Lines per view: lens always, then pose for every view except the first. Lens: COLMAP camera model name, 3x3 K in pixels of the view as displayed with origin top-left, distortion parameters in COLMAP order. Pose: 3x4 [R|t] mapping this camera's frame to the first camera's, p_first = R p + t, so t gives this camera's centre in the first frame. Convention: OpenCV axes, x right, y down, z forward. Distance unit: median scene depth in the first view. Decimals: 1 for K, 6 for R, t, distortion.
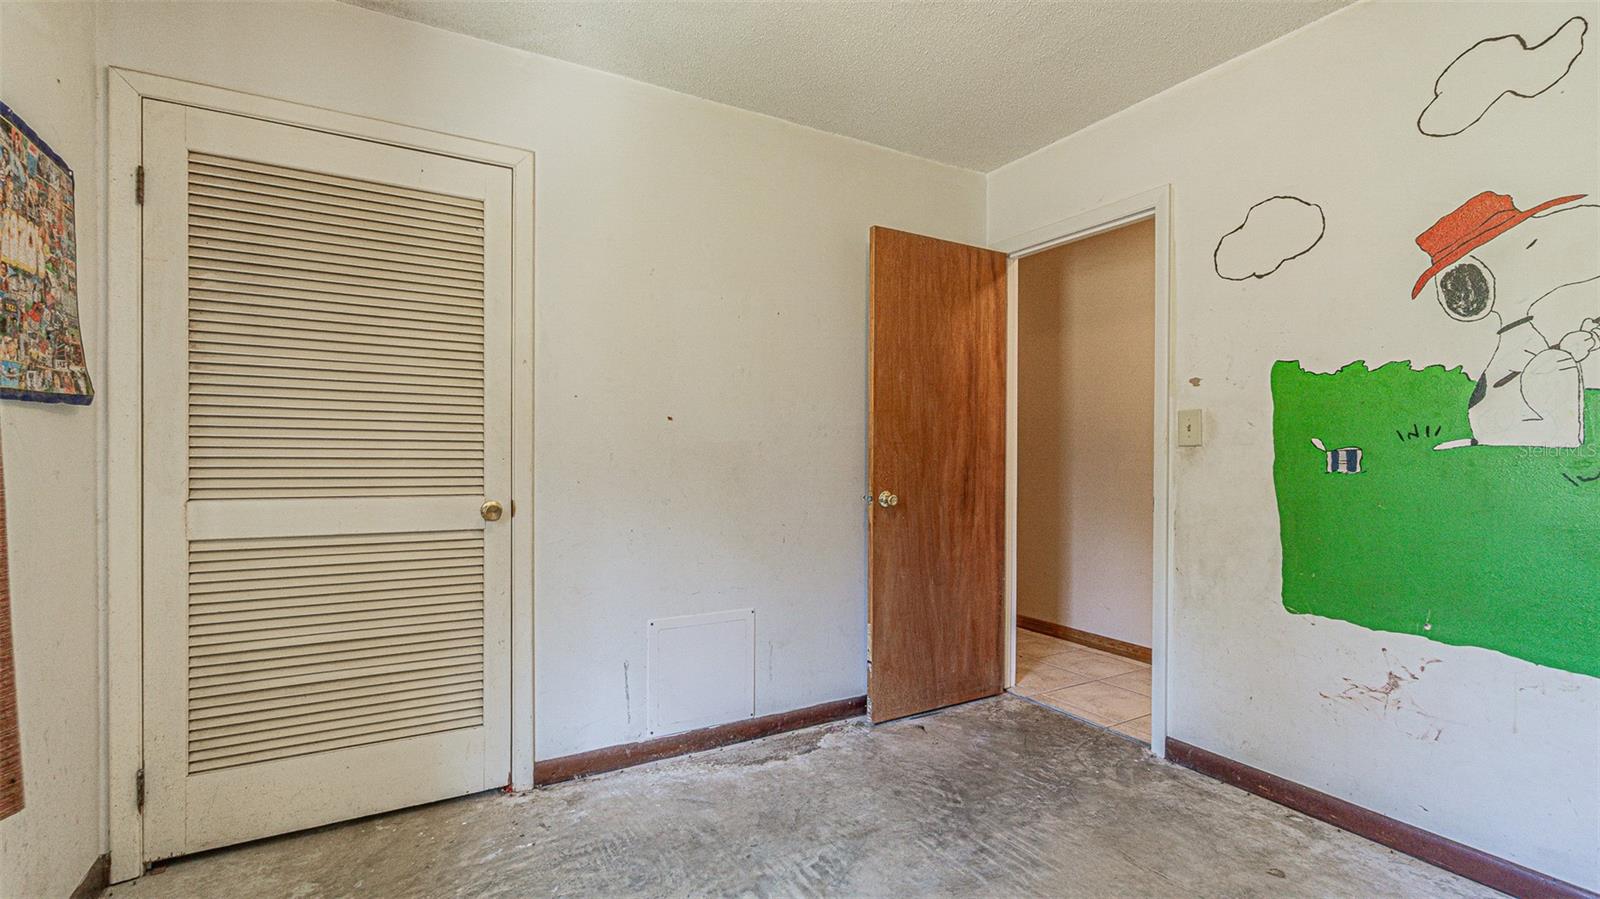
lens RADIAL K [[691.9, 0, 800.2], [0, 691.9, 455.4], [0, 0, 1]] dist [-0.002603, -0.000271]
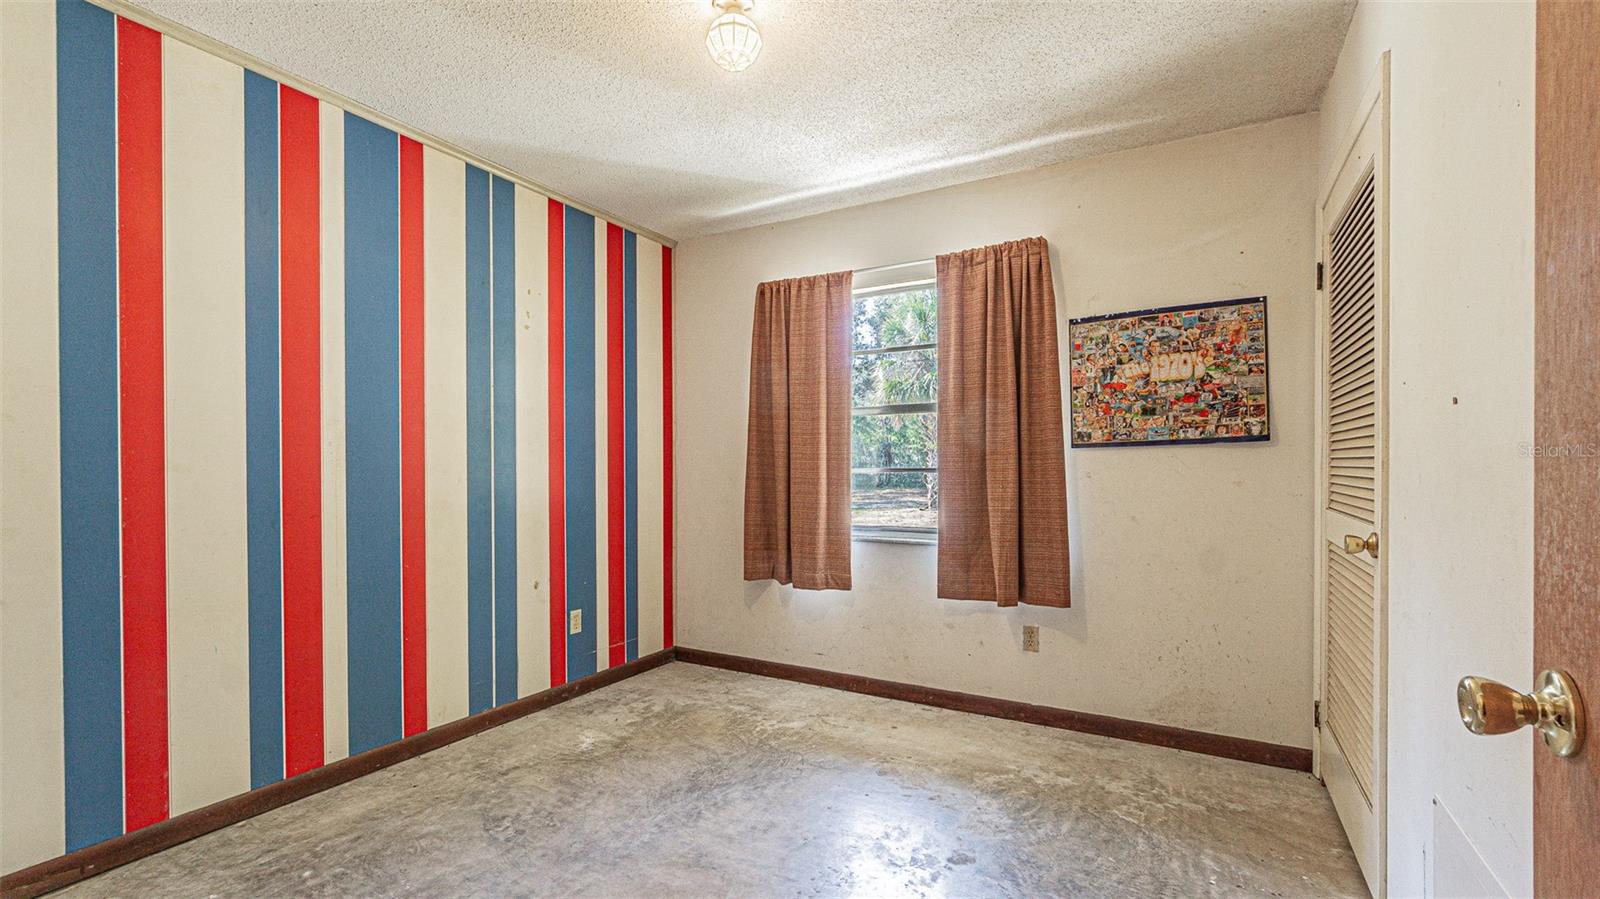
lens RADIAL K [[691.9, 0, 800.2], [0, 691.9, 455.4], [0, 0, 1]] dist [-0.002603, -0.000271]
pose [[-0.858835, -0.007552, -0.512196, 0.629633], [-0.002312, 0.999938, -0.010867, -0.017575], [0.512247, -0.008149, -0.858800, 1.622739]]
